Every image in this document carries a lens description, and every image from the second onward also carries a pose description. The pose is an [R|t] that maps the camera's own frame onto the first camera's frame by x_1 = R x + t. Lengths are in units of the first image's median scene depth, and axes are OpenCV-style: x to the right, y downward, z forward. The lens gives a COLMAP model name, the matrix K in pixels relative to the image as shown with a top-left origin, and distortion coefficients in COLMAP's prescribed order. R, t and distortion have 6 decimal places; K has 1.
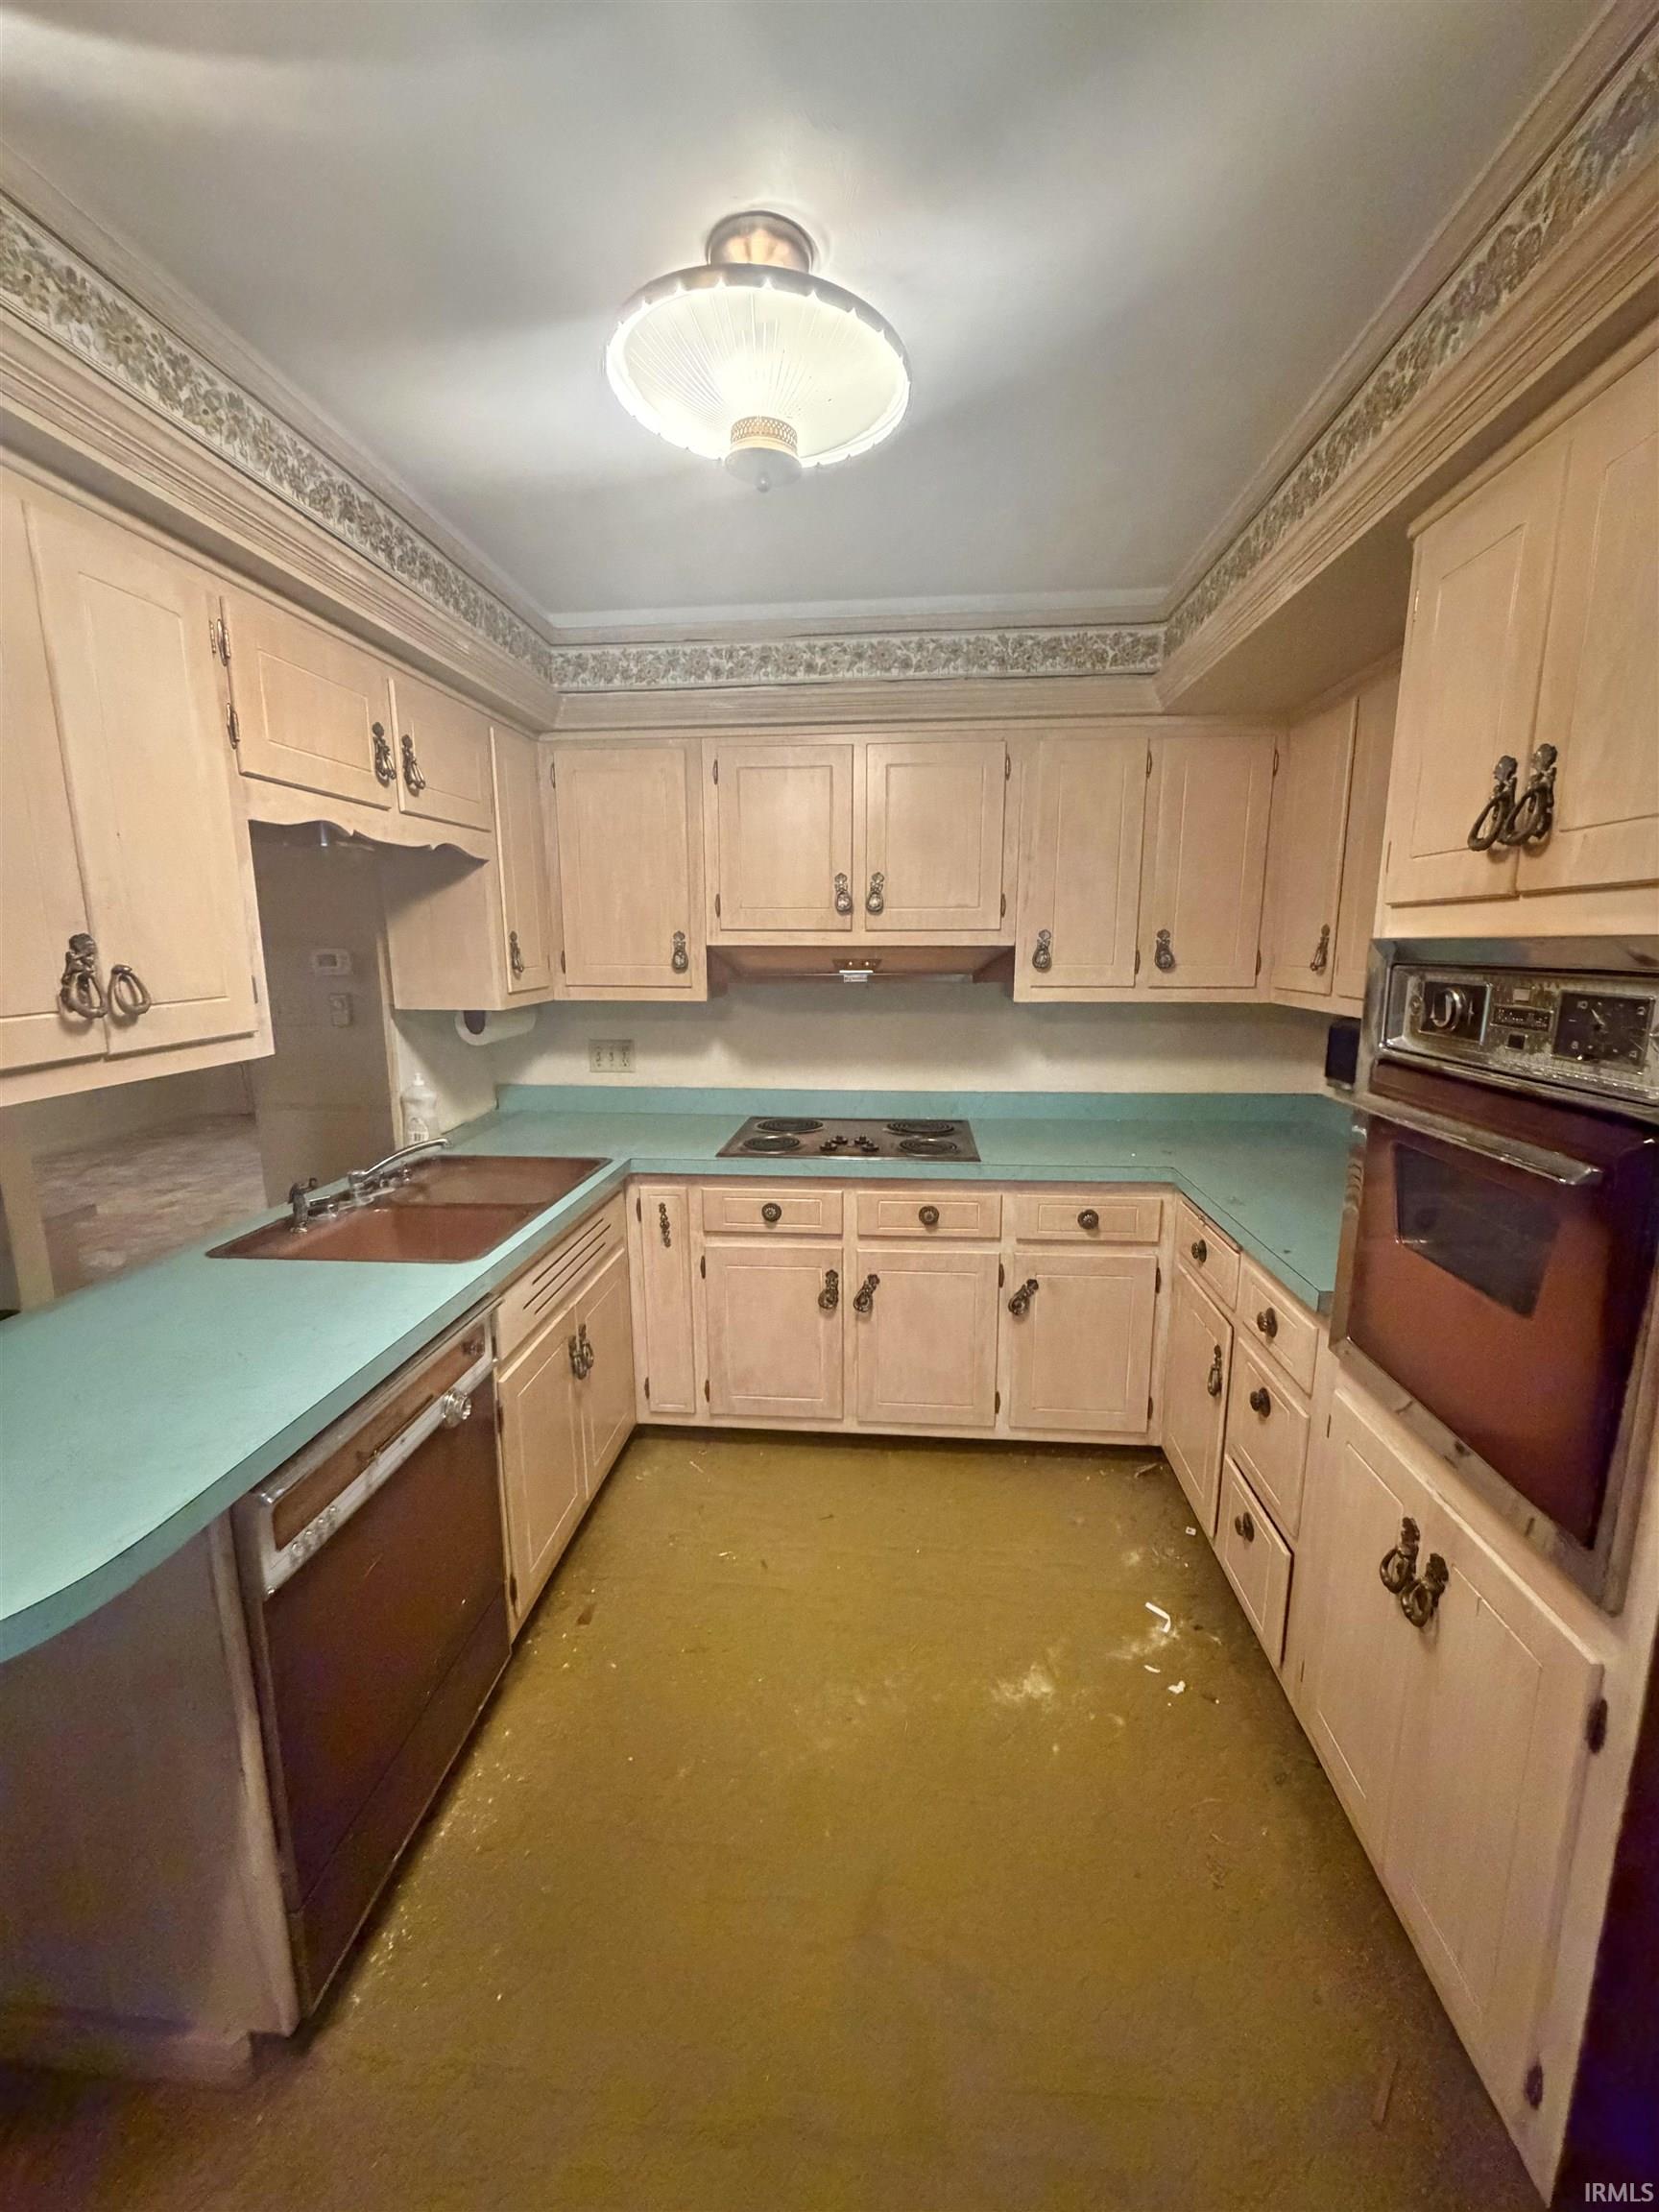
lens RADIAL K [[890.5, 0, 825.5], [0, 890.5, 1109.1], [0, 0, 1]] dist [-0.001746, 0.000088]
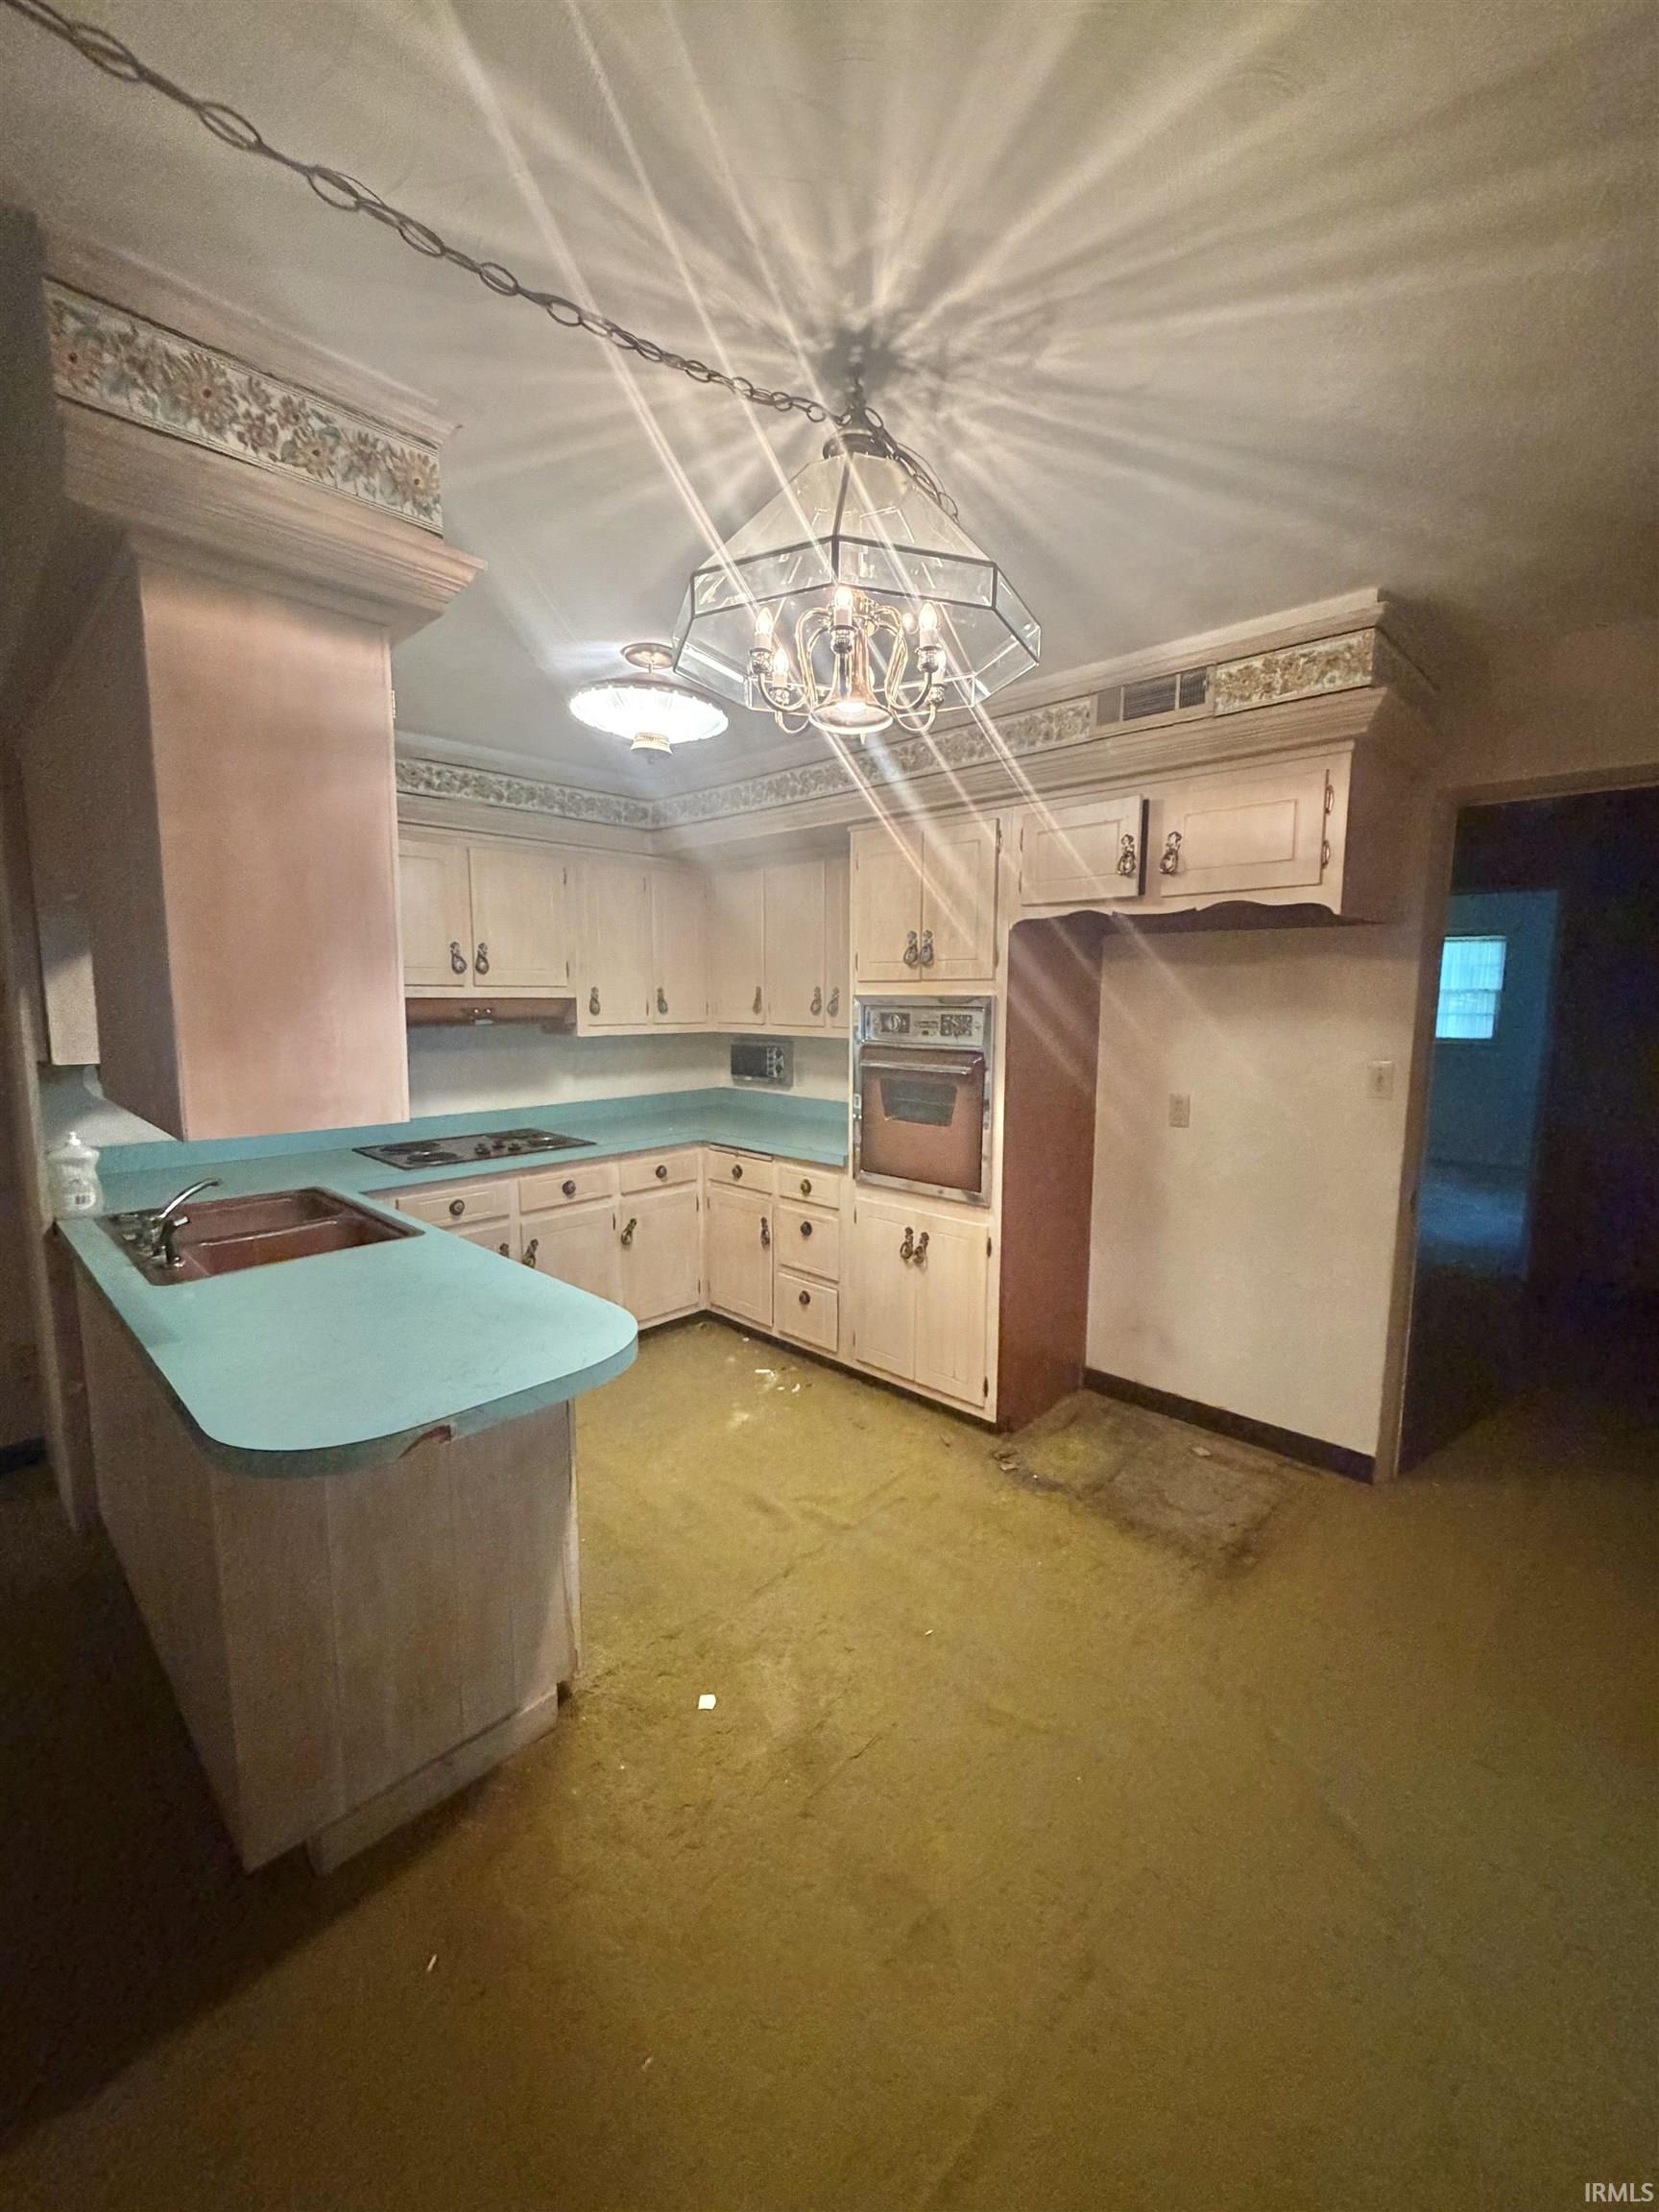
lens RADIAL K [[890.5, 0, 849.2], [0, 890.5, 1116.9], [0, 0, 1]] dist [-0.001746, 0.000088]
pose [[0.617417, -0.105202, 0.779570, -0.697470], [0.140503, 0.989829, 0.022299, 0.039834], [-0.773987, 0.095764, 0.625918, -0.237277]]
